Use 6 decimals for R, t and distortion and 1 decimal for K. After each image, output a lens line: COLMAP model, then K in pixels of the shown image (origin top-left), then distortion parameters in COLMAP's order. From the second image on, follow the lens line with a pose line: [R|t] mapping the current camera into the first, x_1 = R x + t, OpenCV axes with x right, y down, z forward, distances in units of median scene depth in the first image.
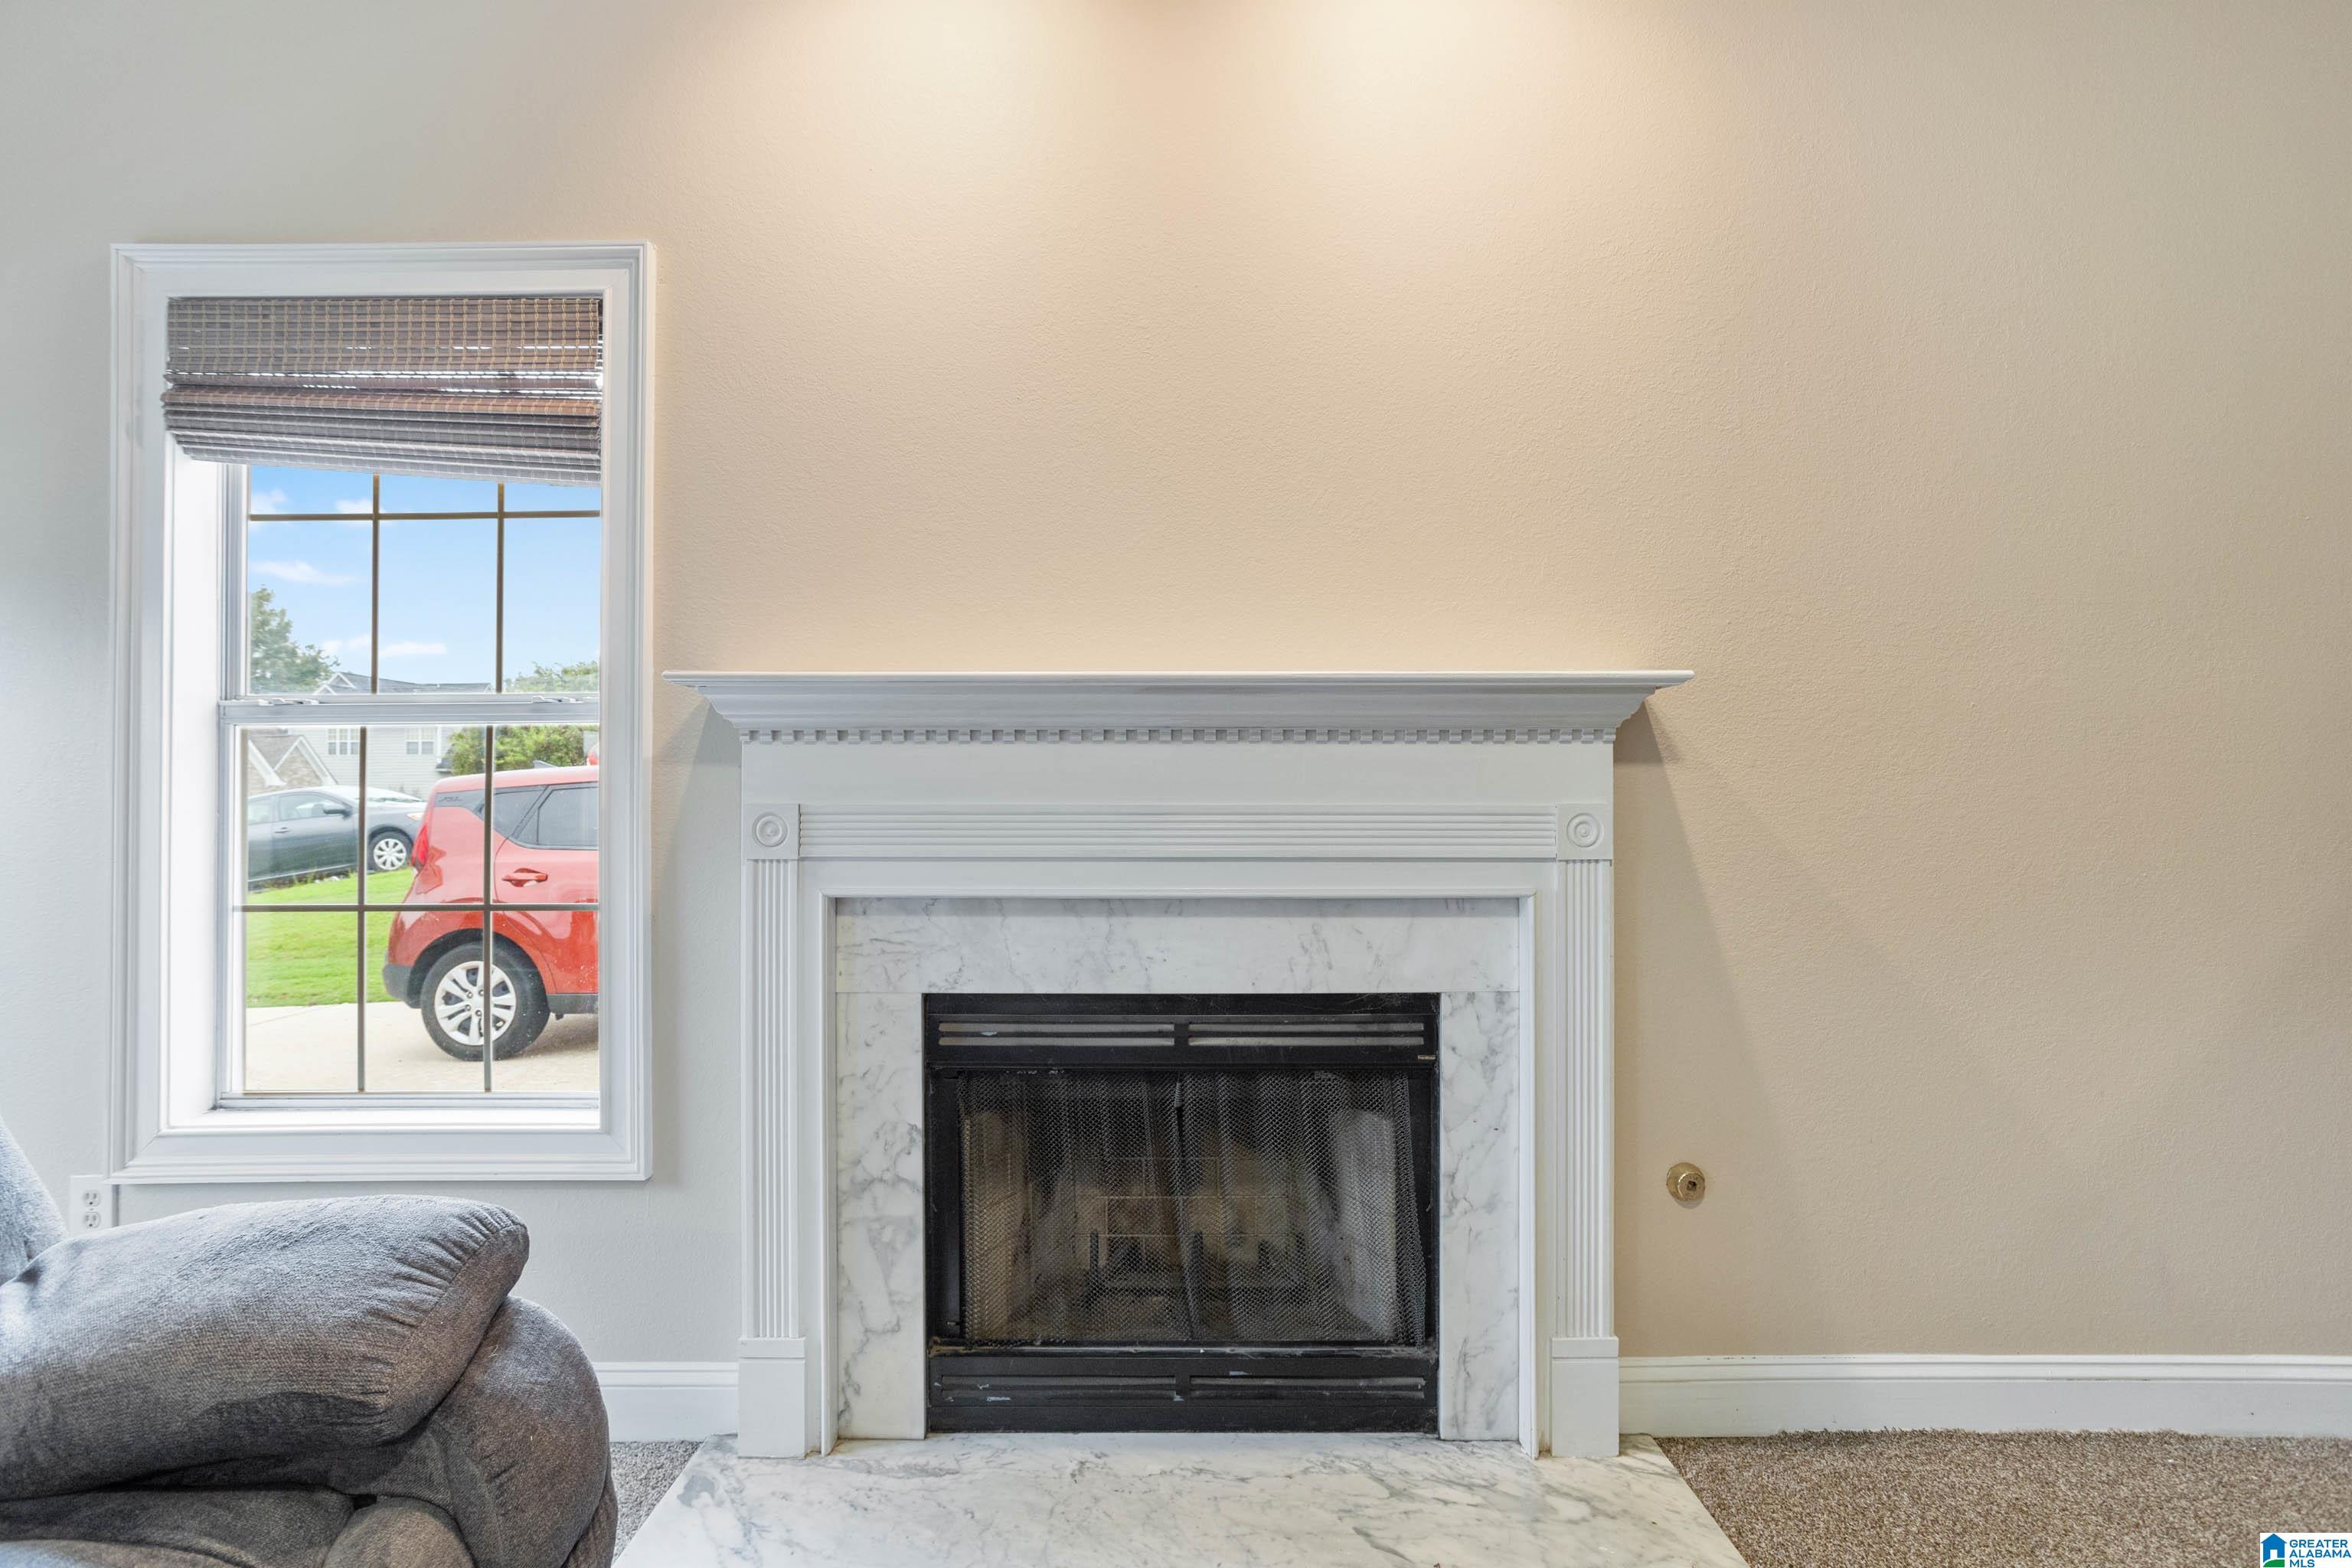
lens RADIAL K [[1139.9, 0, 1176.0], [0, 1139.9, 784.0], [0, 0, 1]] dist [-0.071459, 0.052712]
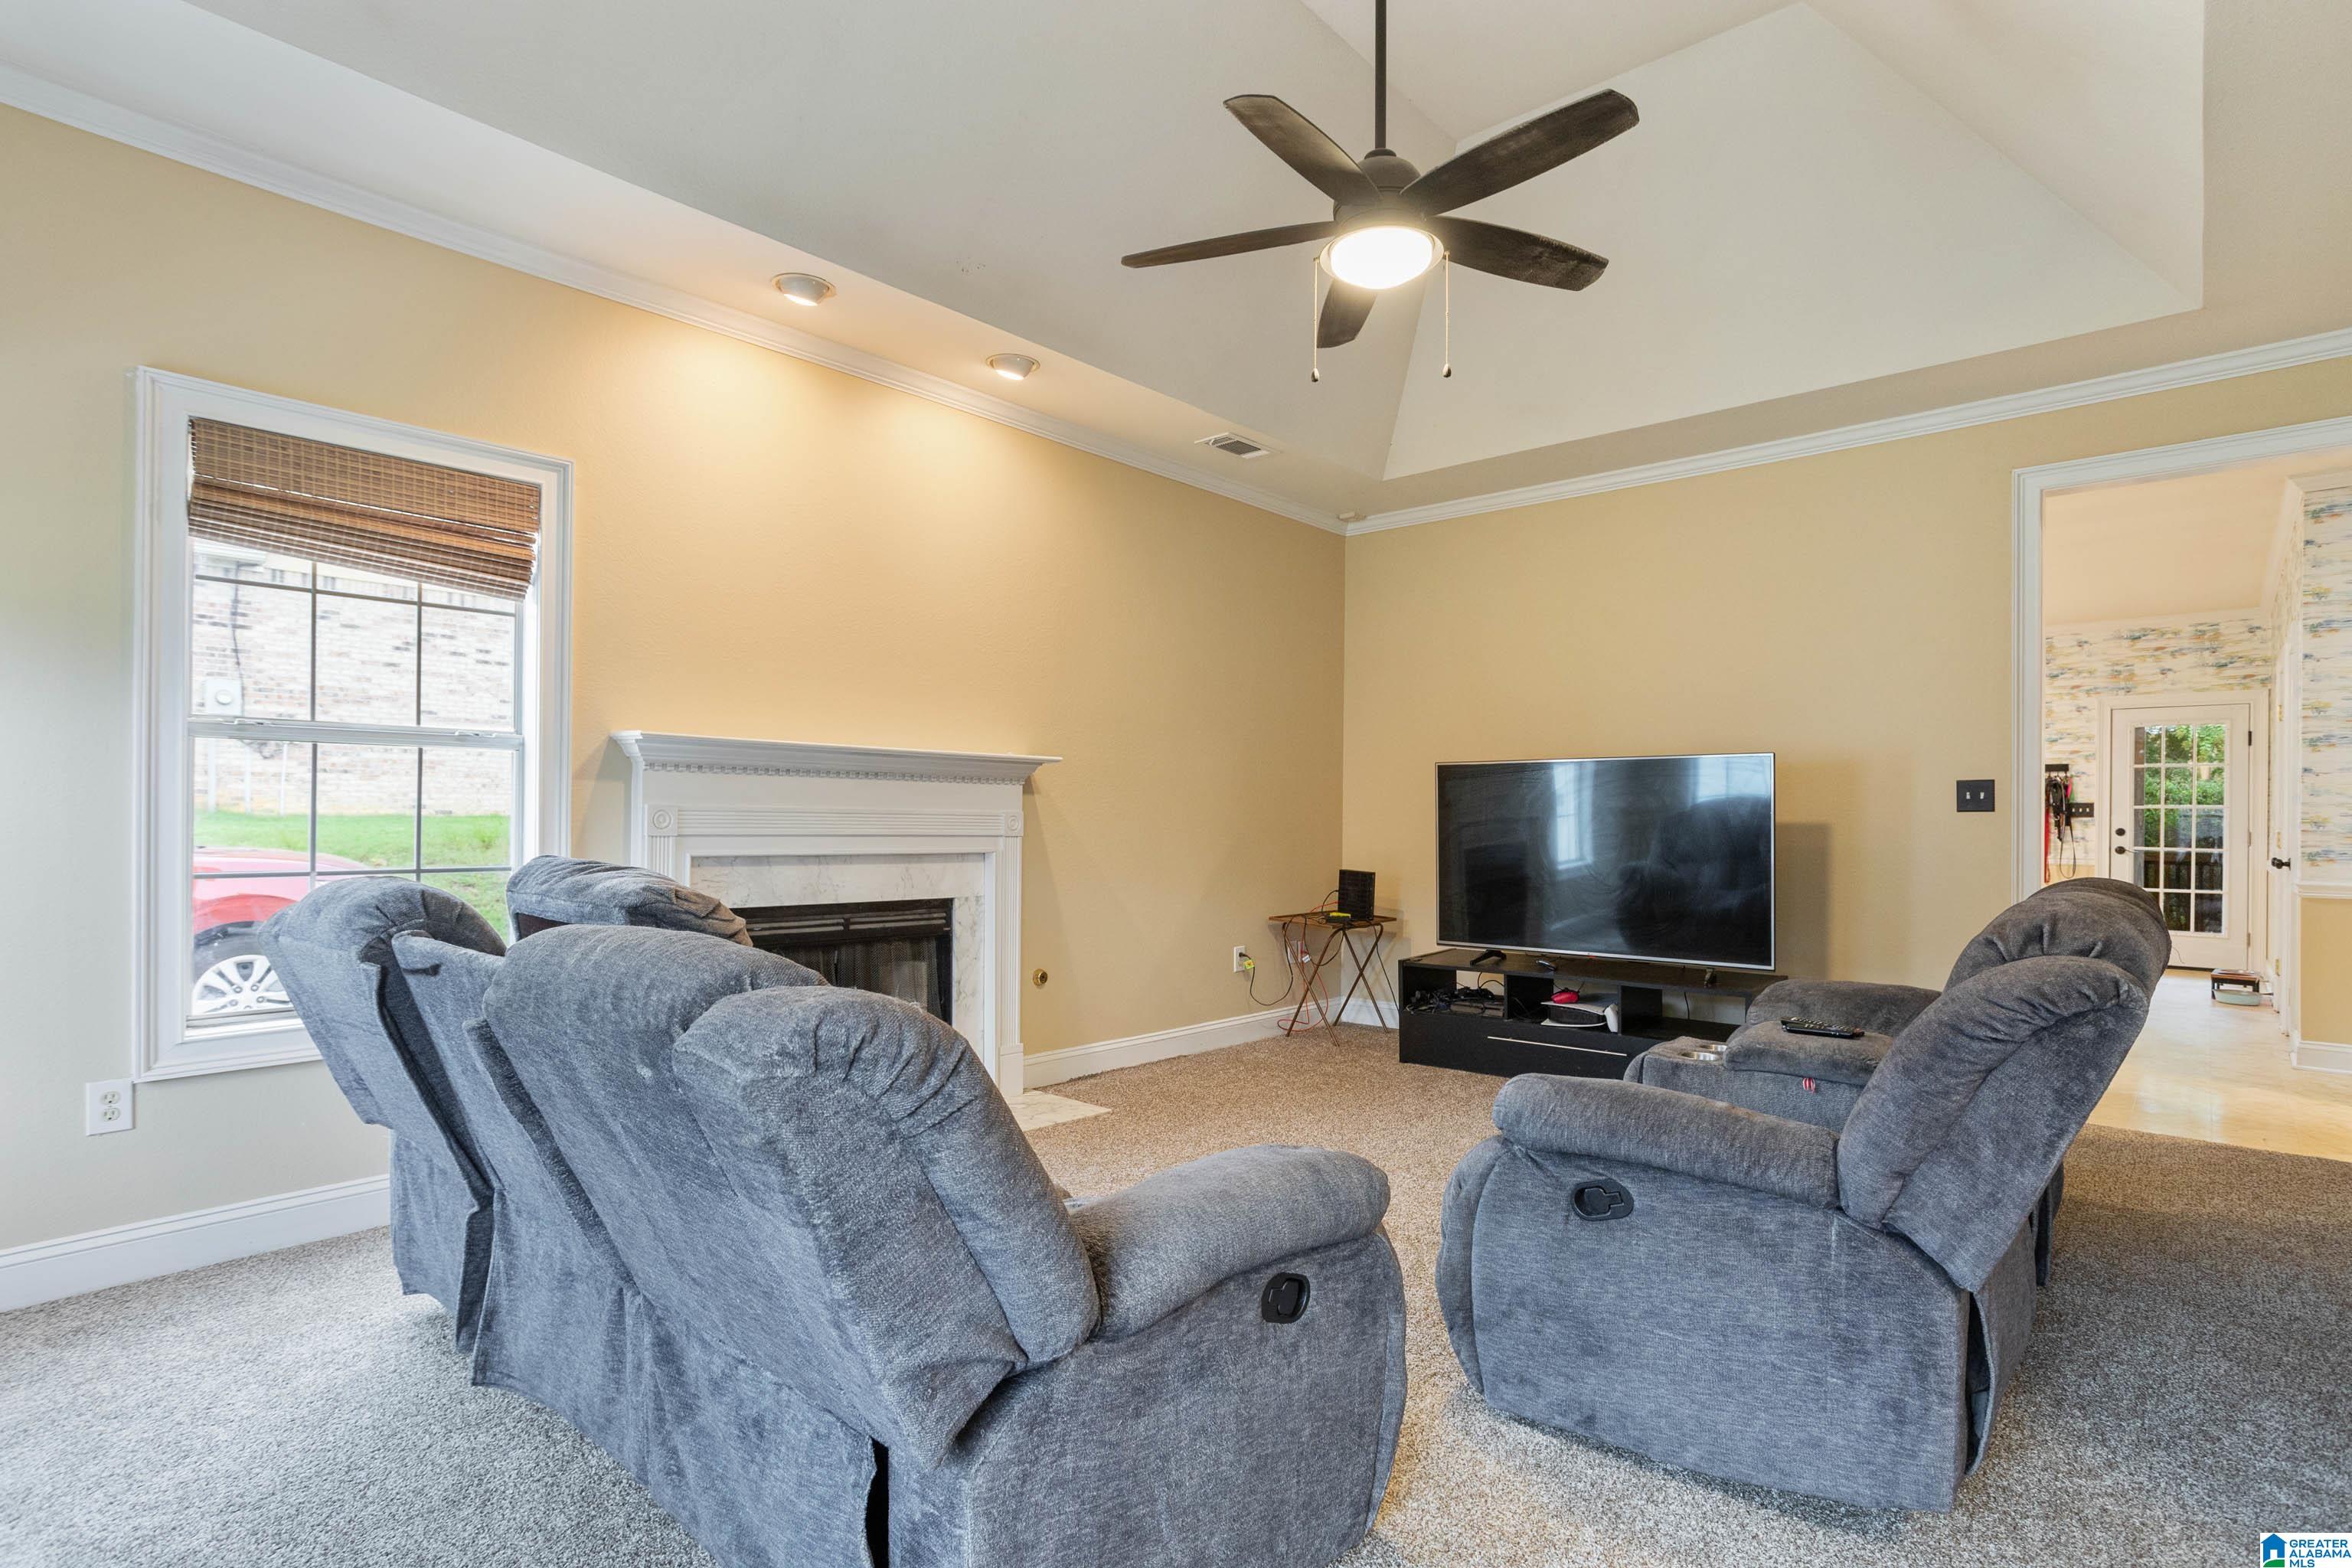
lens RADIAL K [[1191.7, 0, 1184.6], [0, 1191.7, 839.4], [0, 0, 1]] dist [-0.053351, 0.034371]
pose [[0.670301, -0.002136, 0.742086, -1.155587], [-0.024496, 0.999387, 0.025003, 0.005456], [-0.741685, -0.034937, 0.669838, -0.842360]]
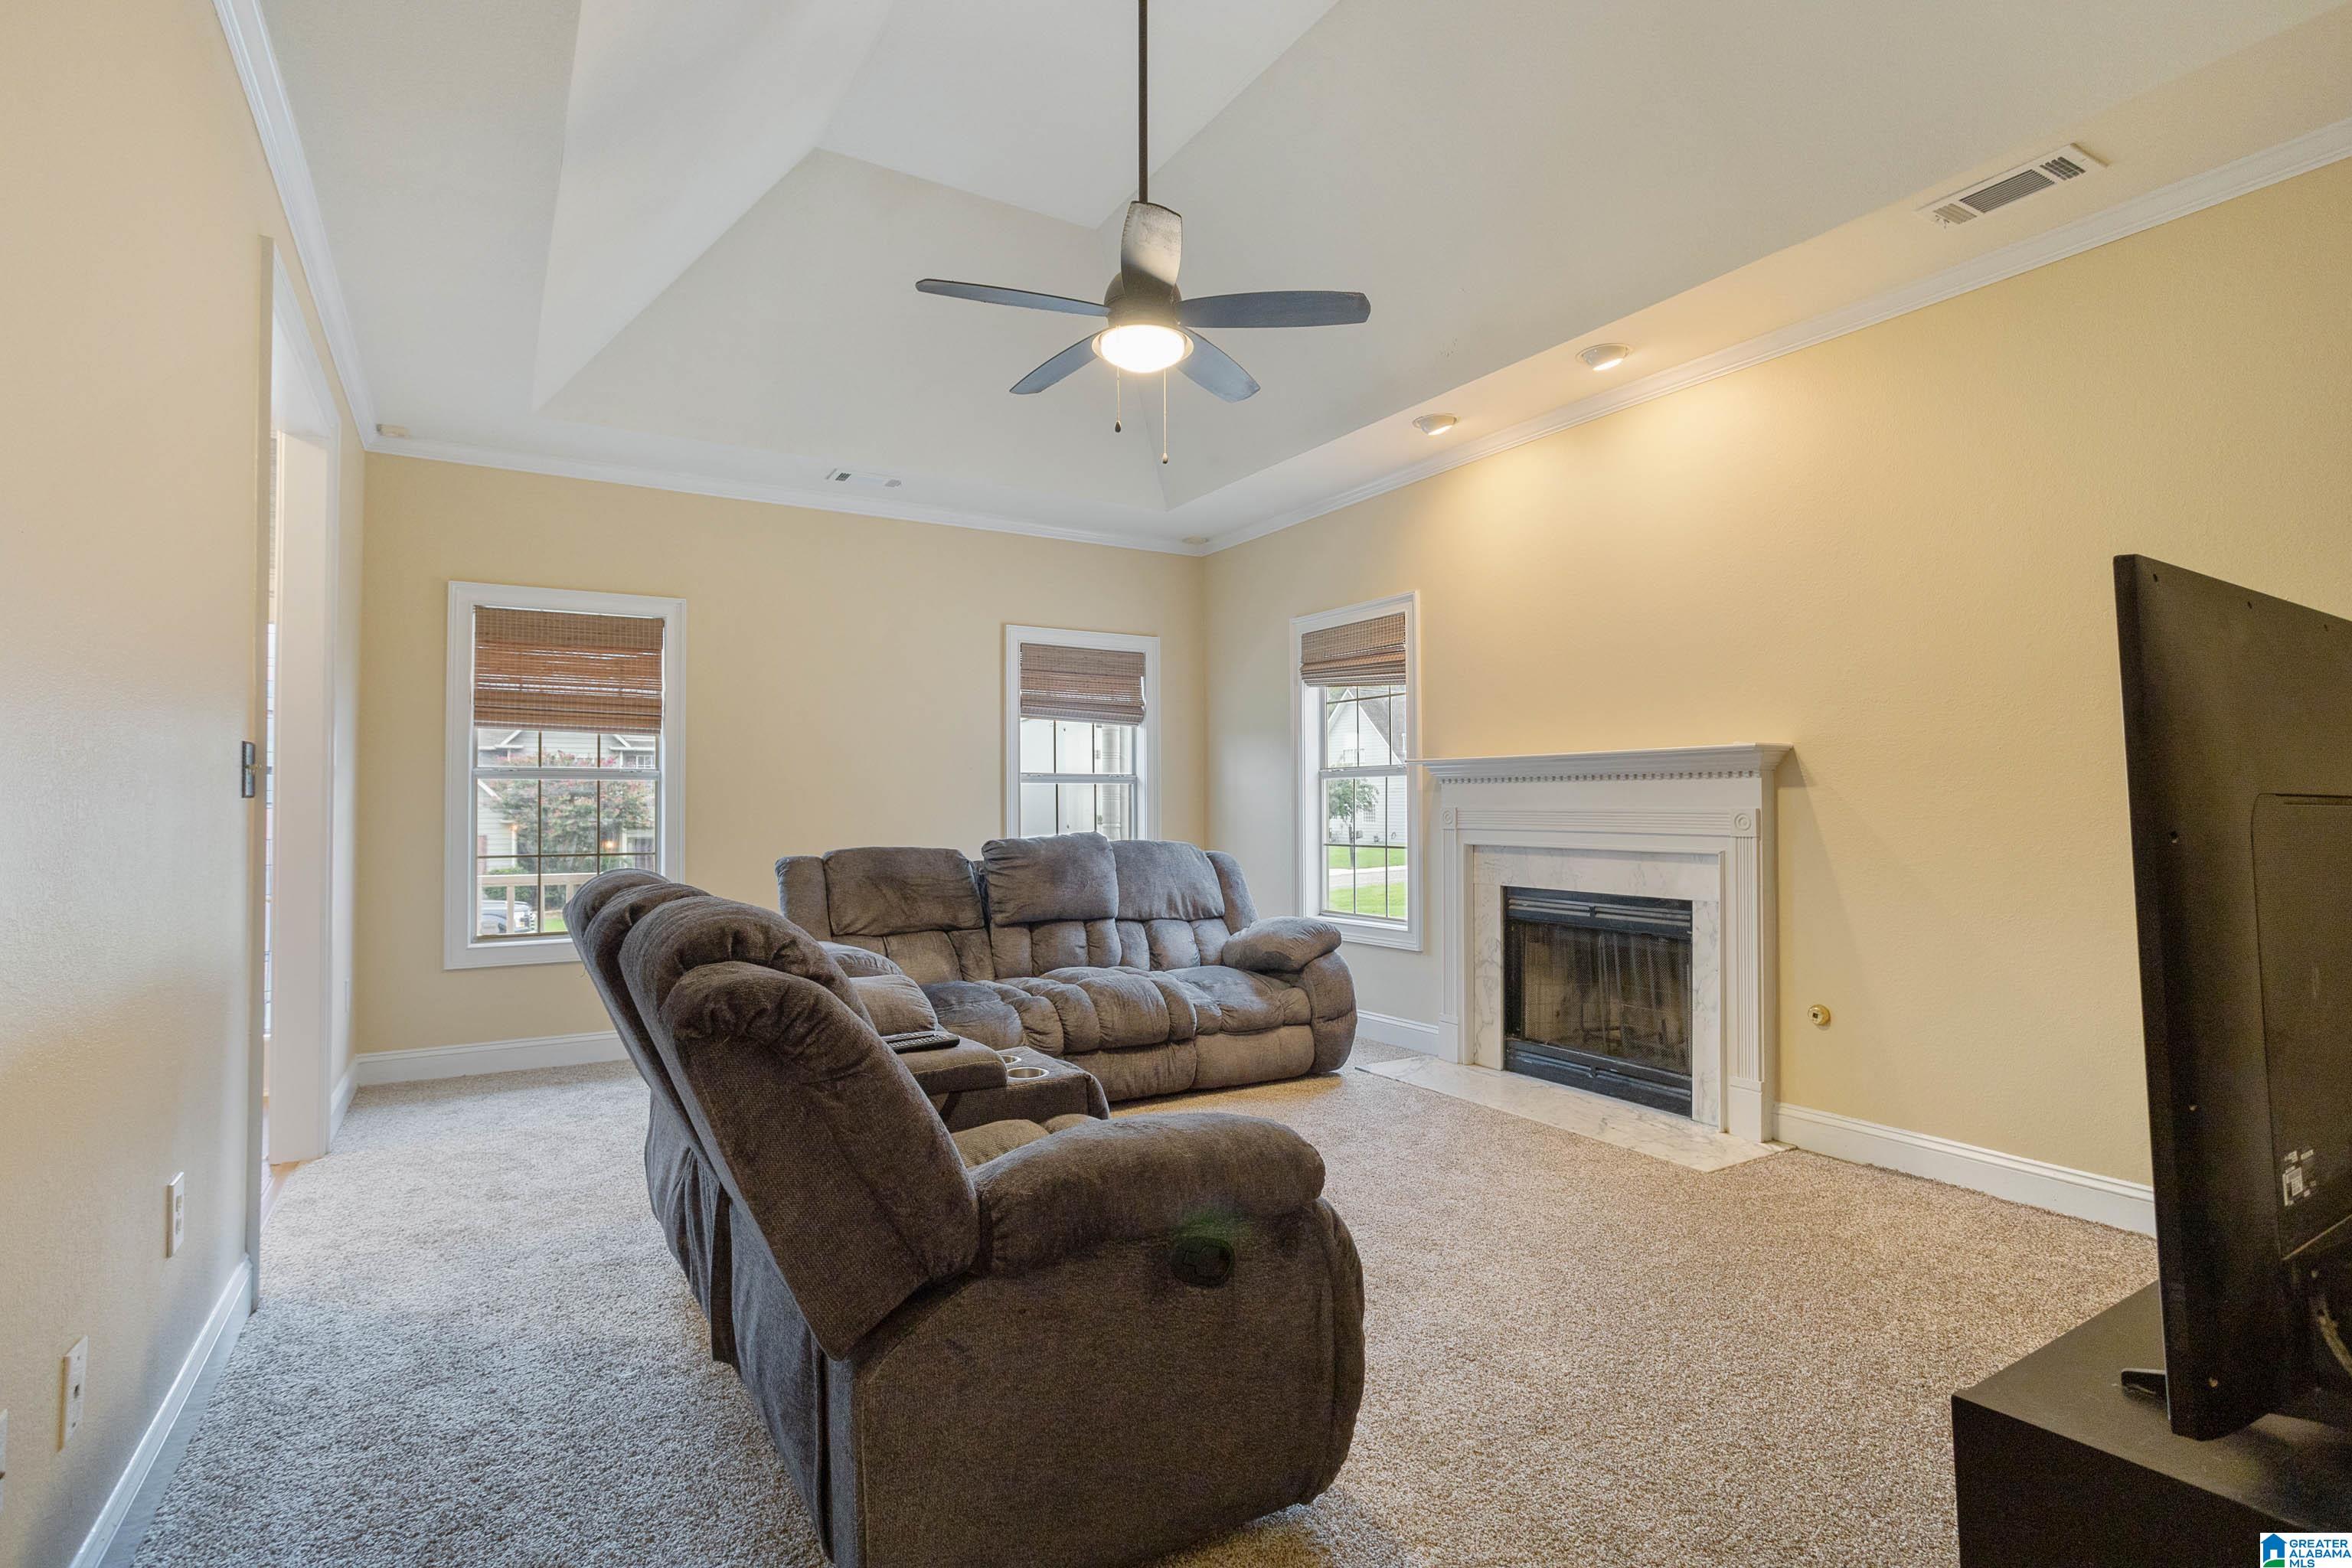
lens RADIAL K [[1134.5, 0, 1176.0], [0, 1134.5, 784.0], [0, 0, 1]] dist [-0.049065, 0.029405]
pose [[0.524112, -0.014712, -0.851522, 1.474783], [0.013897, 0.999865, -0.008722, -0.021705], [0.851536, -0.007262, 0.524246, -0.859579]]
